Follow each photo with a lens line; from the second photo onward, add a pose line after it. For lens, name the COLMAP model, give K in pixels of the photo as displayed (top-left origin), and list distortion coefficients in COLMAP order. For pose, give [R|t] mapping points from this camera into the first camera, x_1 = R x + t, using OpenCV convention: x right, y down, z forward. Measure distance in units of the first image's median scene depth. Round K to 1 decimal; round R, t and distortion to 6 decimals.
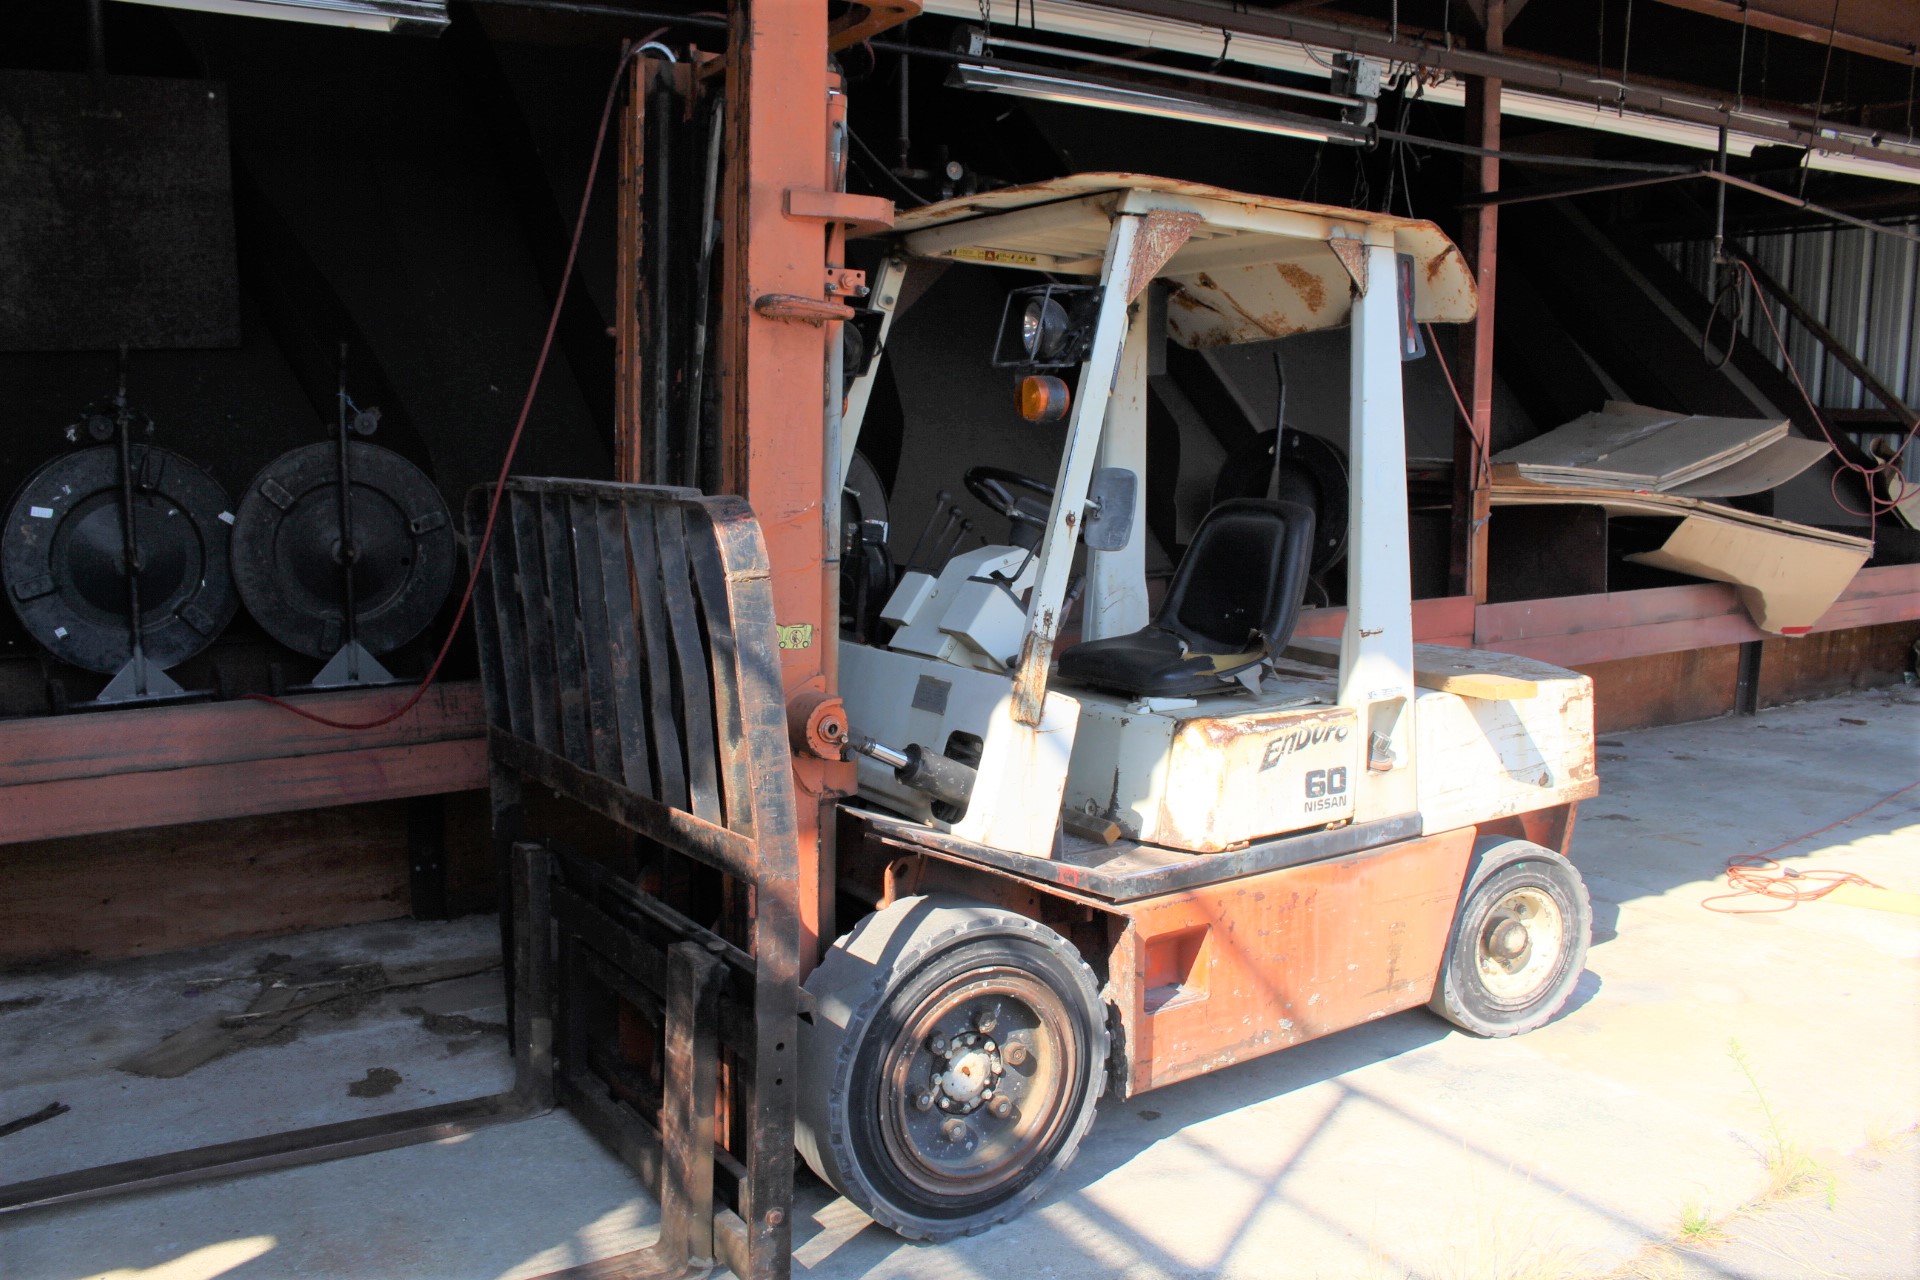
lens RADIAL K [[1559.4, 0, 915.3], [0, 1559.4, 644.4], [0, 0, 1]] dist [-0.155106, 0.131763]
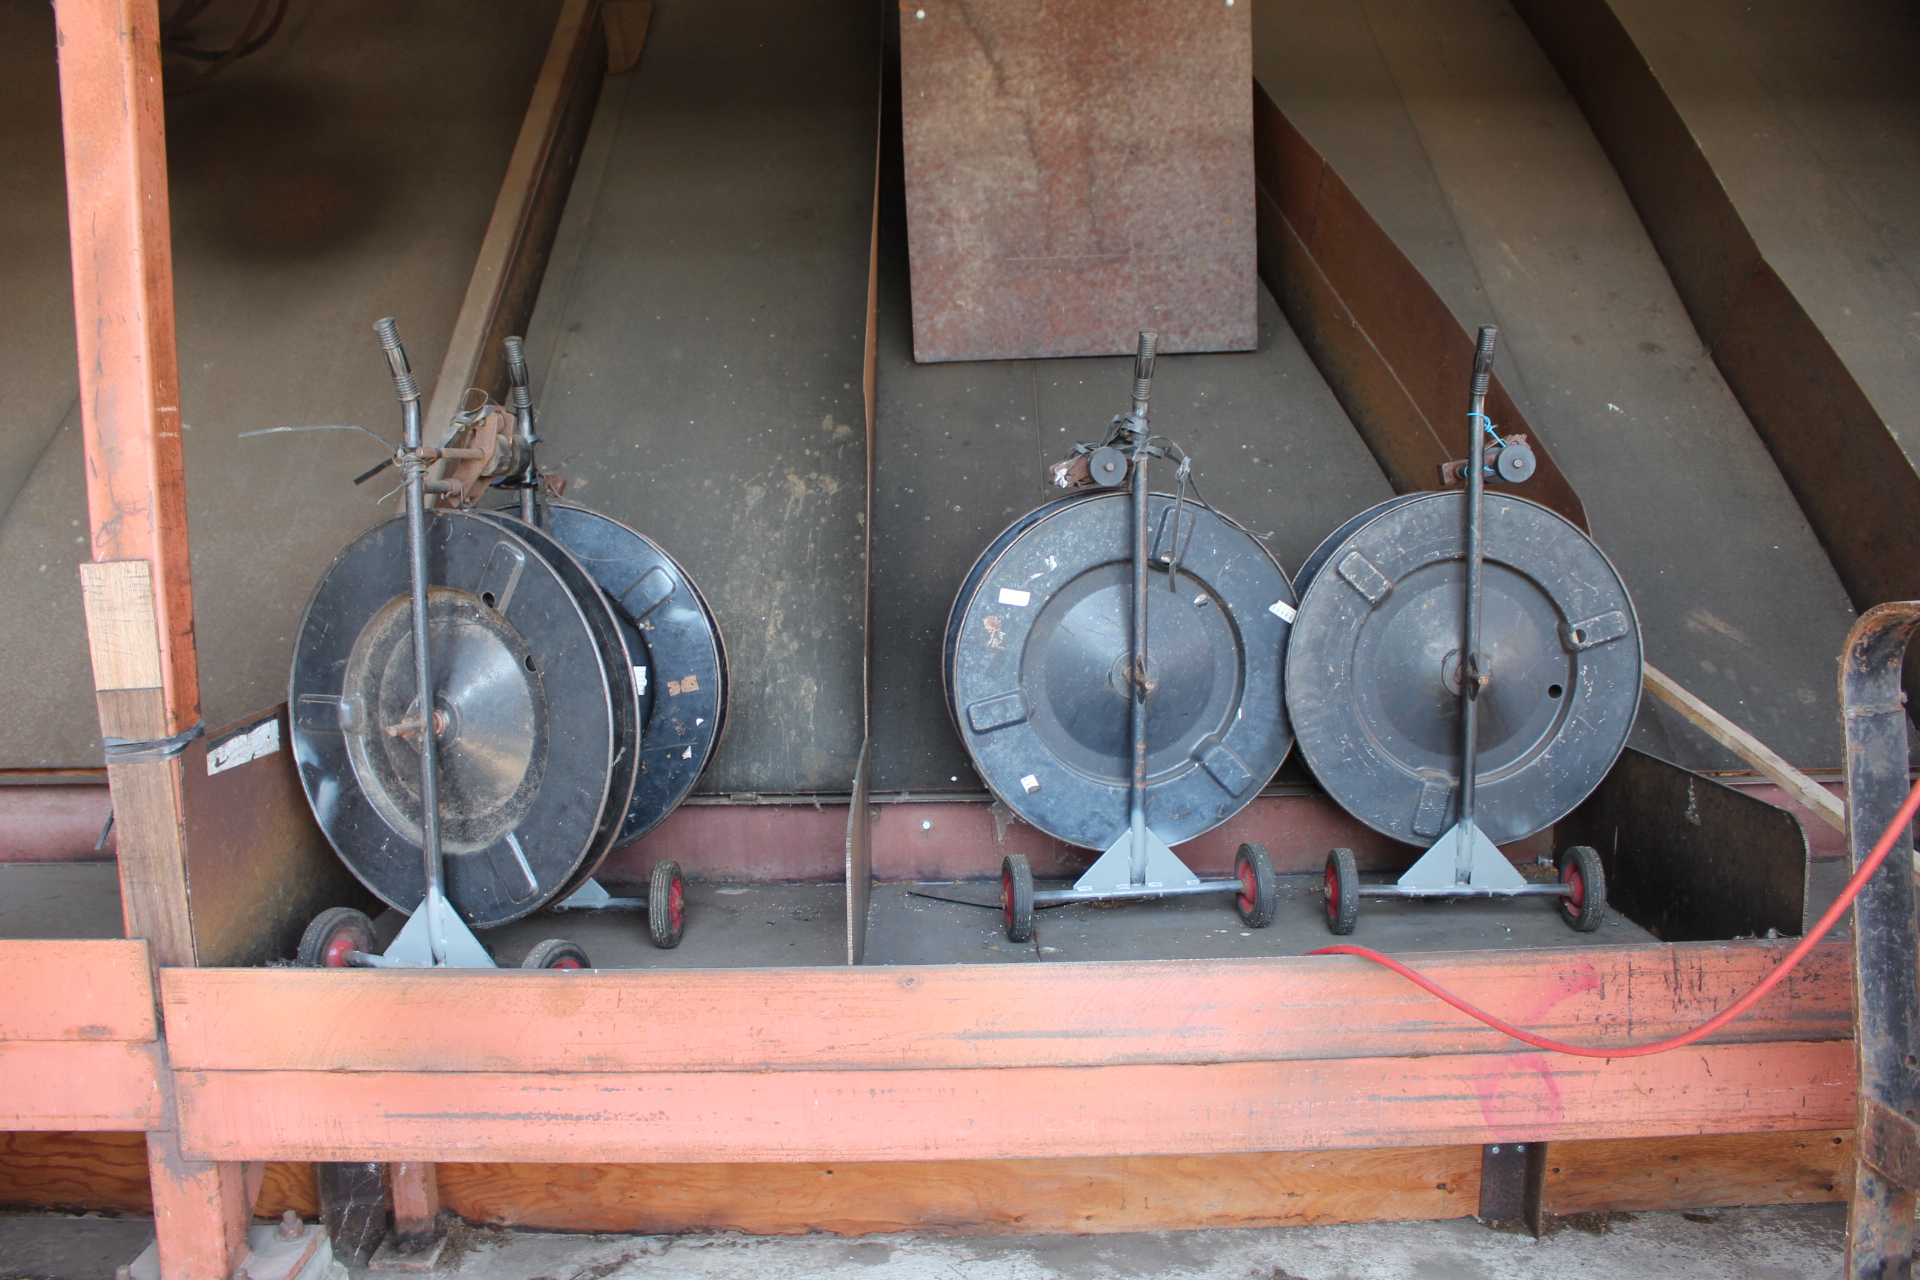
lens RADIAL K [[1559.4, 0, 915.3], [0, 1559.4, 644.4], [0, 0, 1]] dist [-0.155106, 0.131763]
pose [[0.855601, 0.050764, -0.515141, -0.255036], [-0.059277, 0.998242, -0.000084, -0.061005], [0.514231, 0.030608, 0.857105, 0.378950]]
